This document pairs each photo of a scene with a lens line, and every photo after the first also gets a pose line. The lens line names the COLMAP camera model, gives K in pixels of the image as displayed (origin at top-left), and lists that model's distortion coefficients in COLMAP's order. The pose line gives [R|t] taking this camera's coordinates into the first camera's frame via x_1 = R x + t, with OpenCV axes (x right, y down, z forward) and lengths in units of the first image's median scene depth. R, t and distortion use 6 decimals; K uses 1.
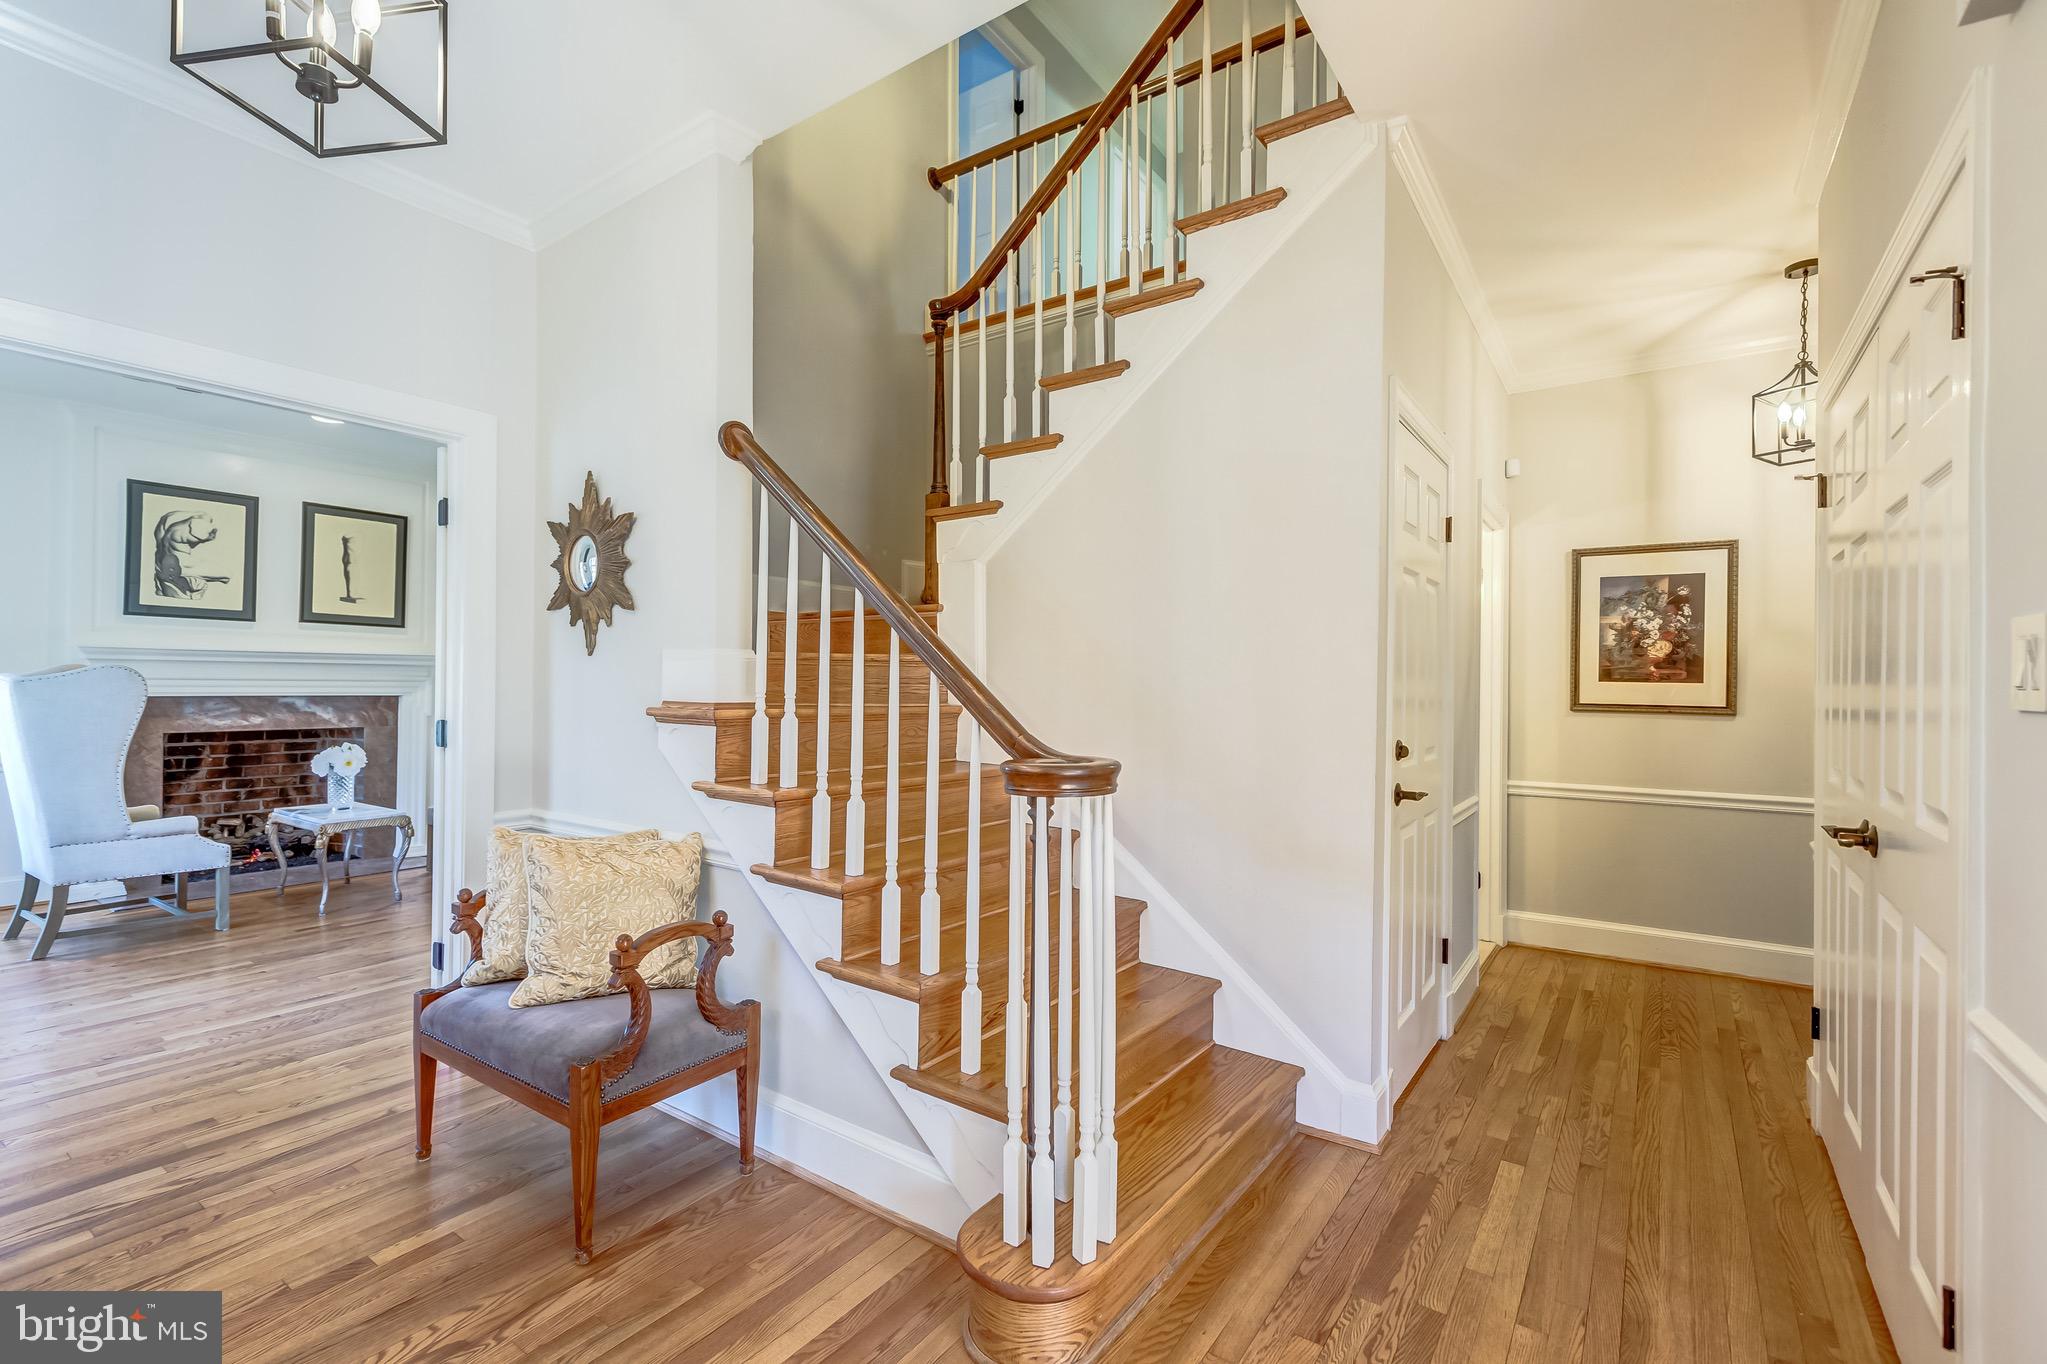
lens RADIAL K [[909.8, 0, 1022.9], [0, 909.8, 677.3], [0, 0, 1]] dist [-0.003091, -0.000606]
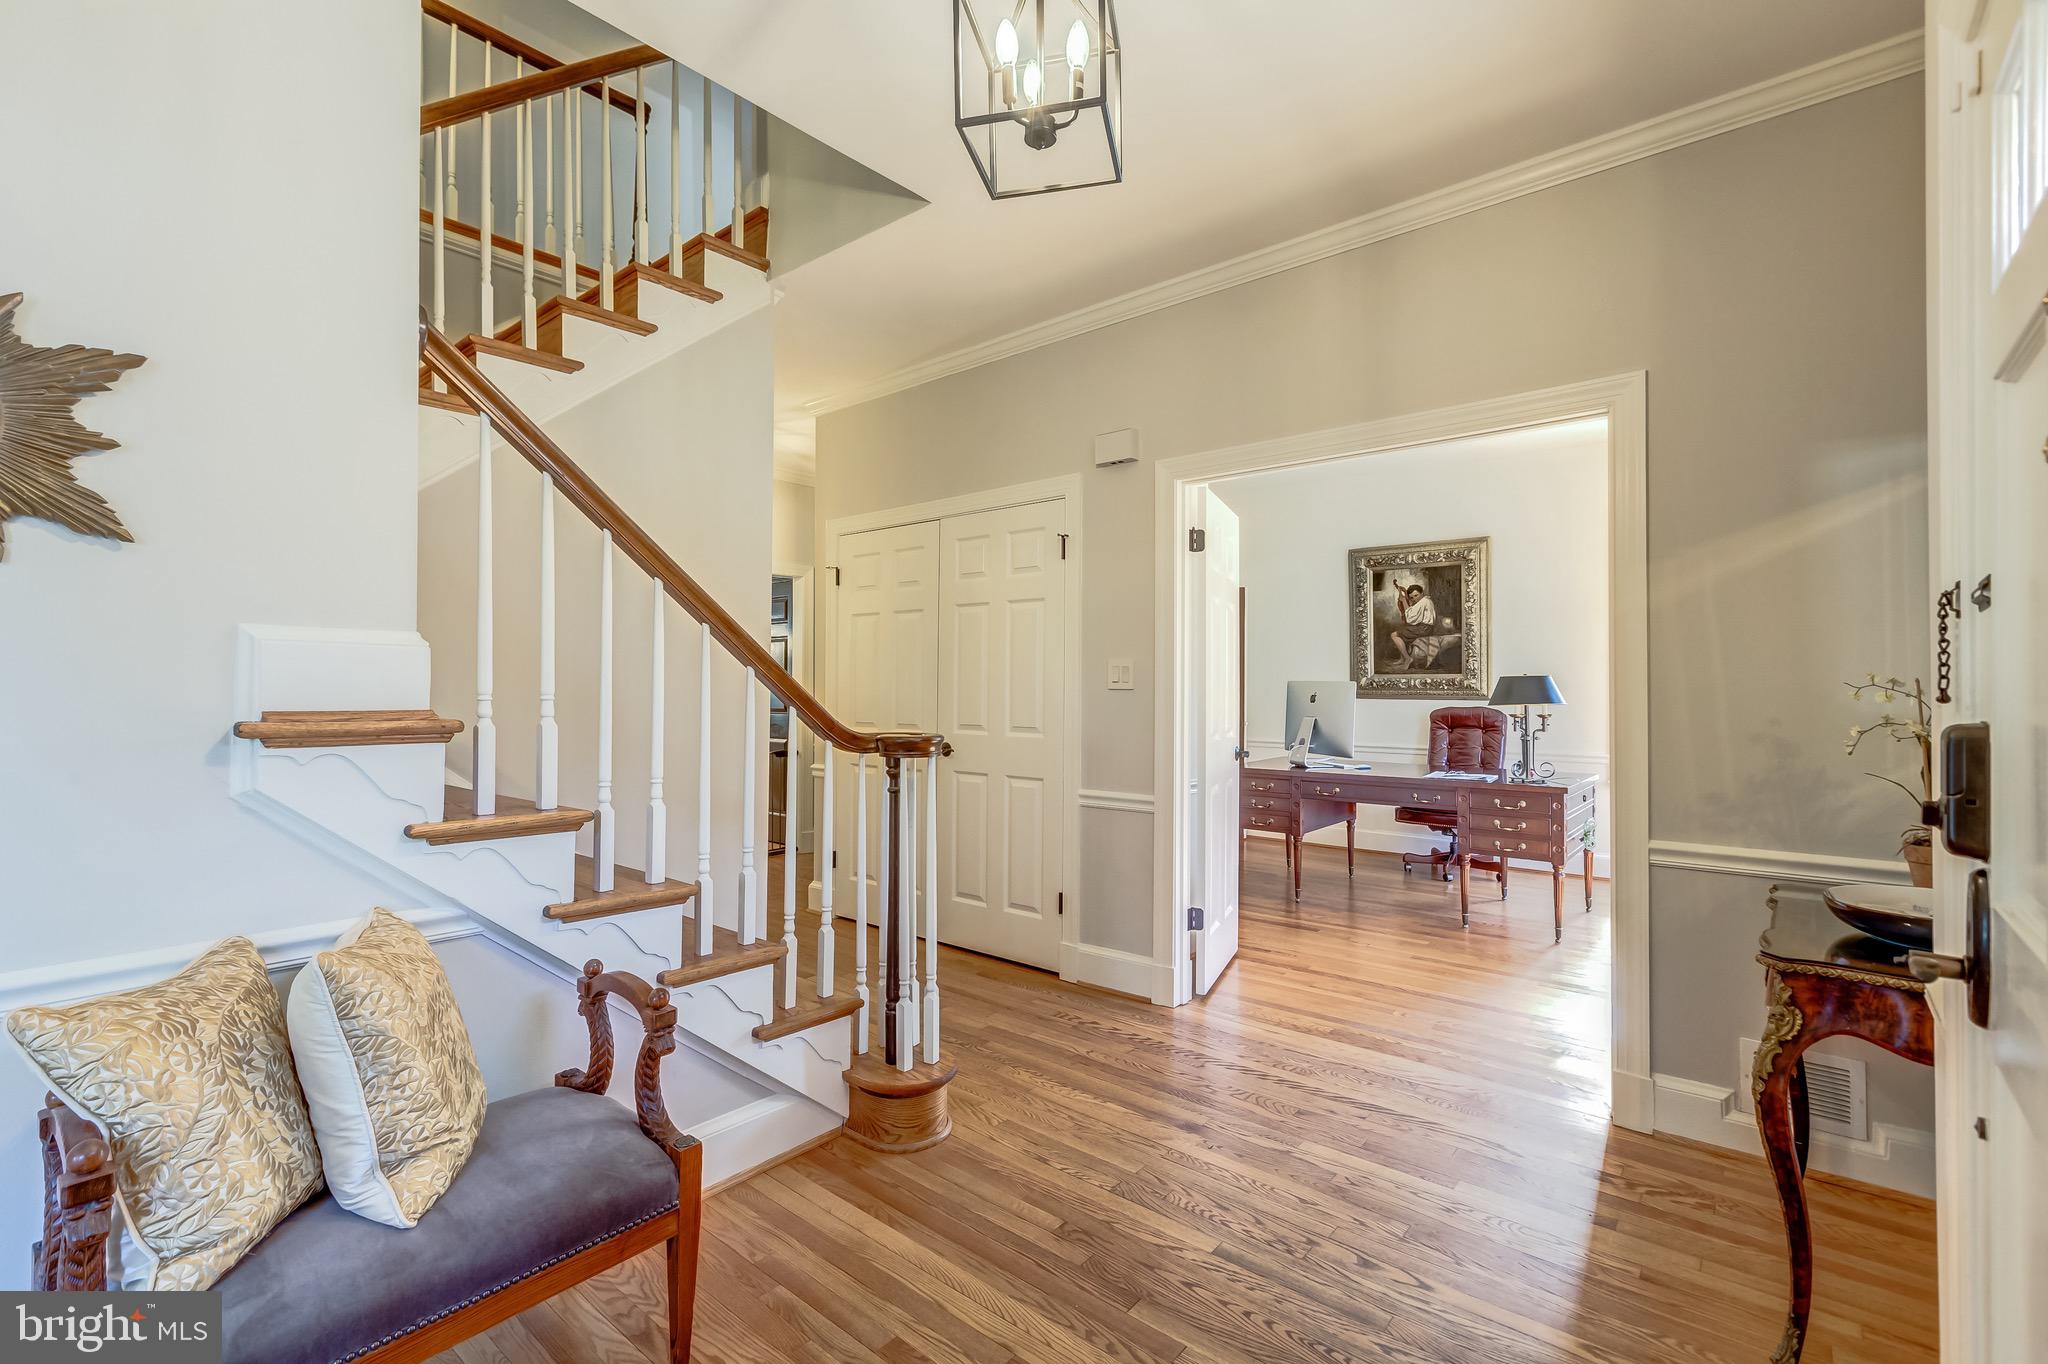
lens RADIAL K [[906.8, 0, 1006.4], [0, 906.8, 677.2], [0, 0, 1]] dist [0.002369, 0.000844]
pose [[0.101331, 0.001536, 0.994852, -0.468116], [-0.010378, 0.999946, -0.000486, -0.000368], [-0.994799, -0.010275, 0.101342, 0.232034]]
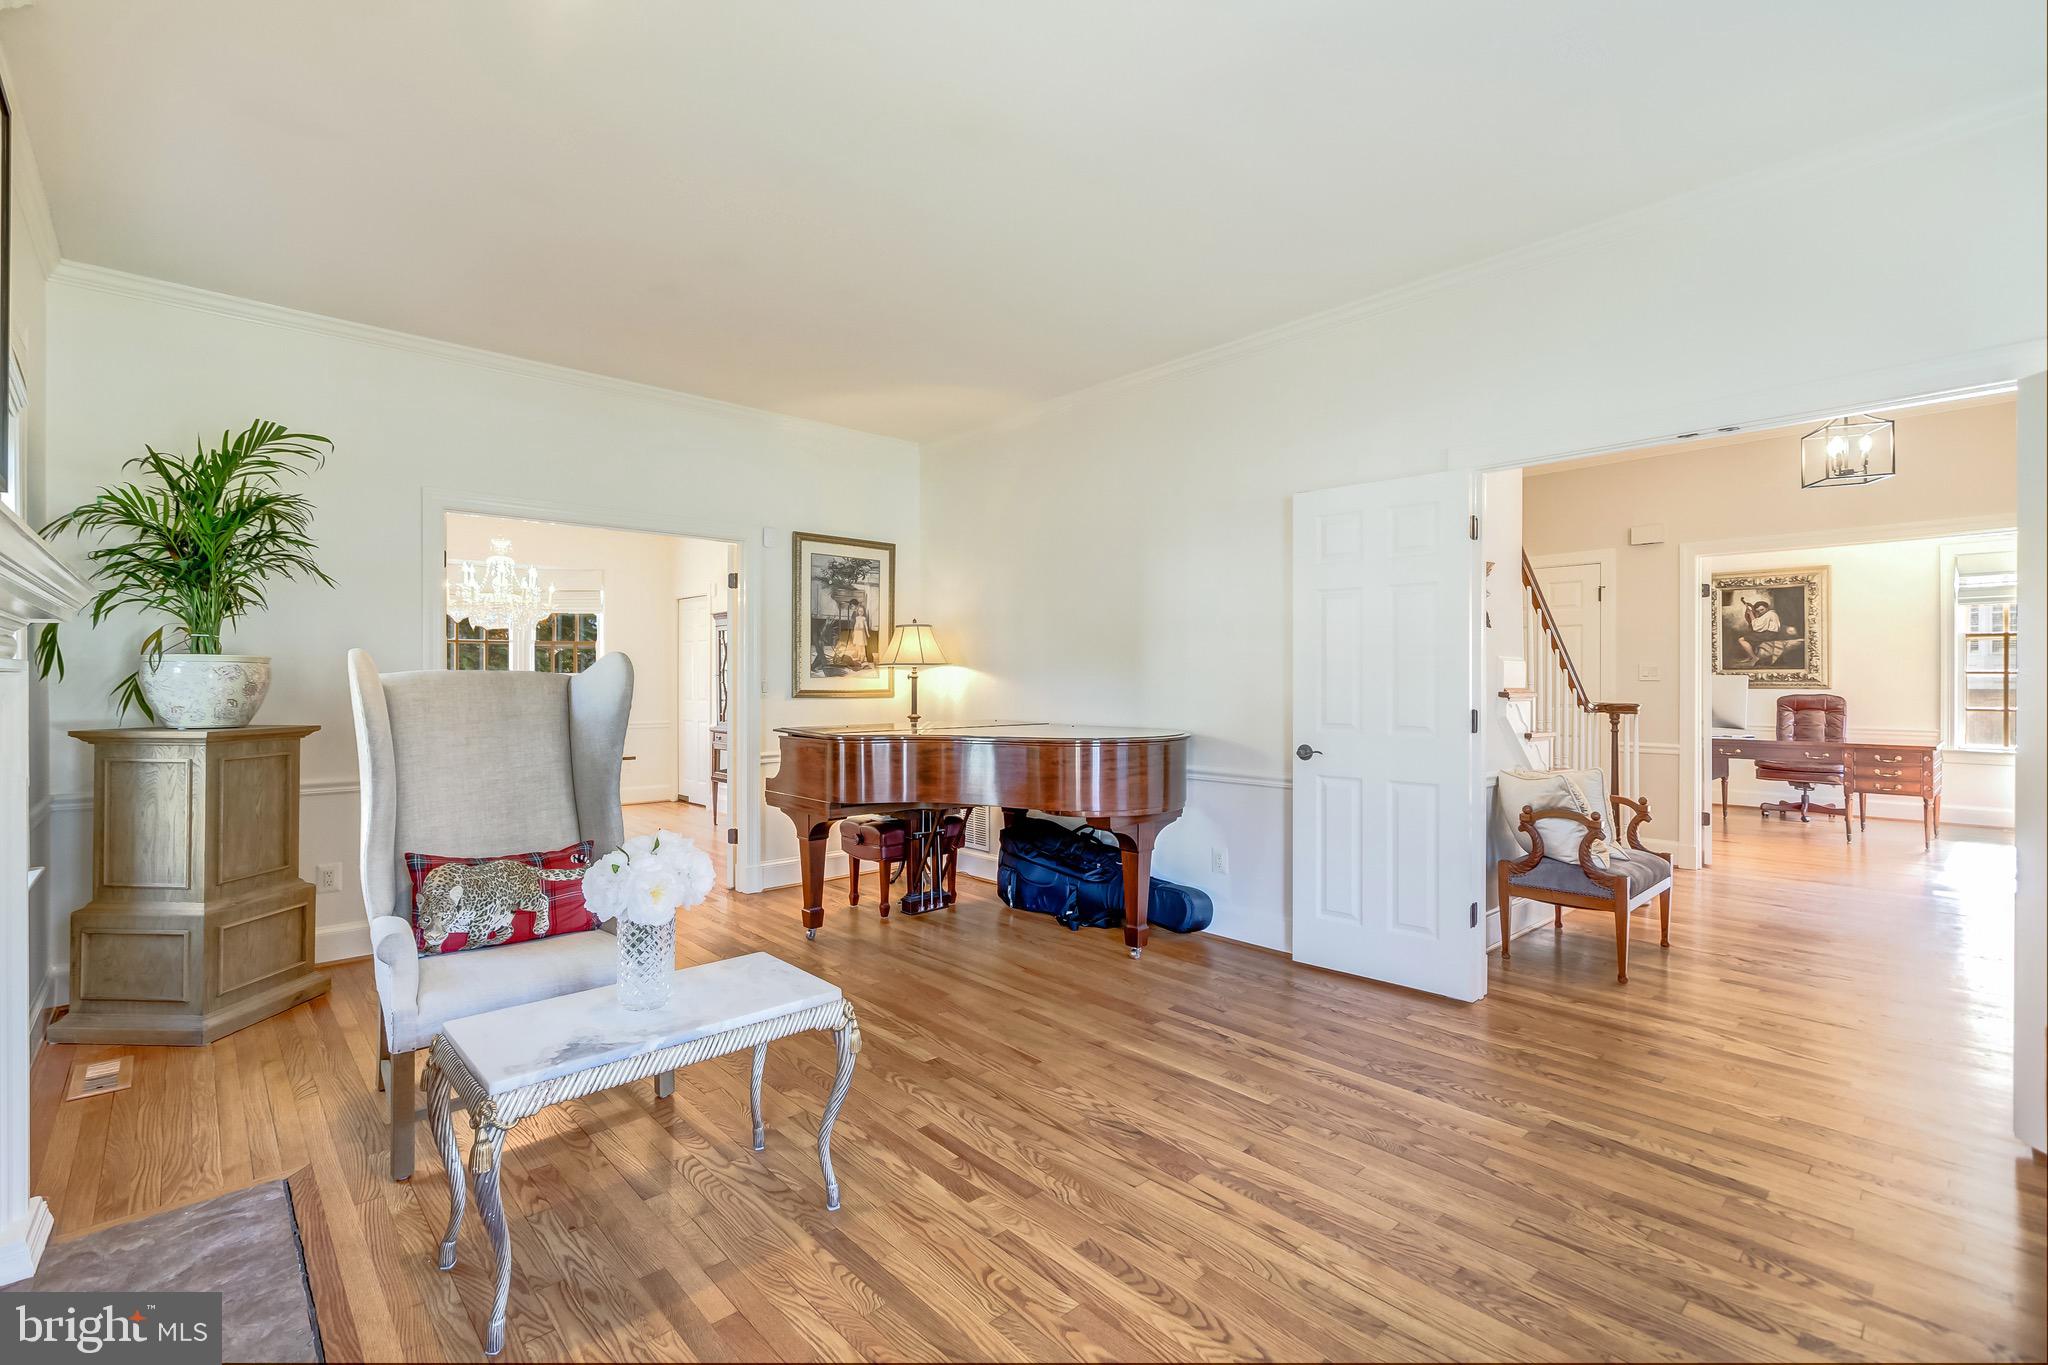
lens RADIAL K [[906.8, 0, 1006.4], [0, 906.8, 677.7], [0, 0, 1]] dist [0.002369, 0.000844]
pose [[0.227878, -0.004786, 0.973678, -1.060688], [-0.006199, 0.999961, 0.006366, 0.001777], [-0.973670, -0.007487, 0.227839, 0.737483]]
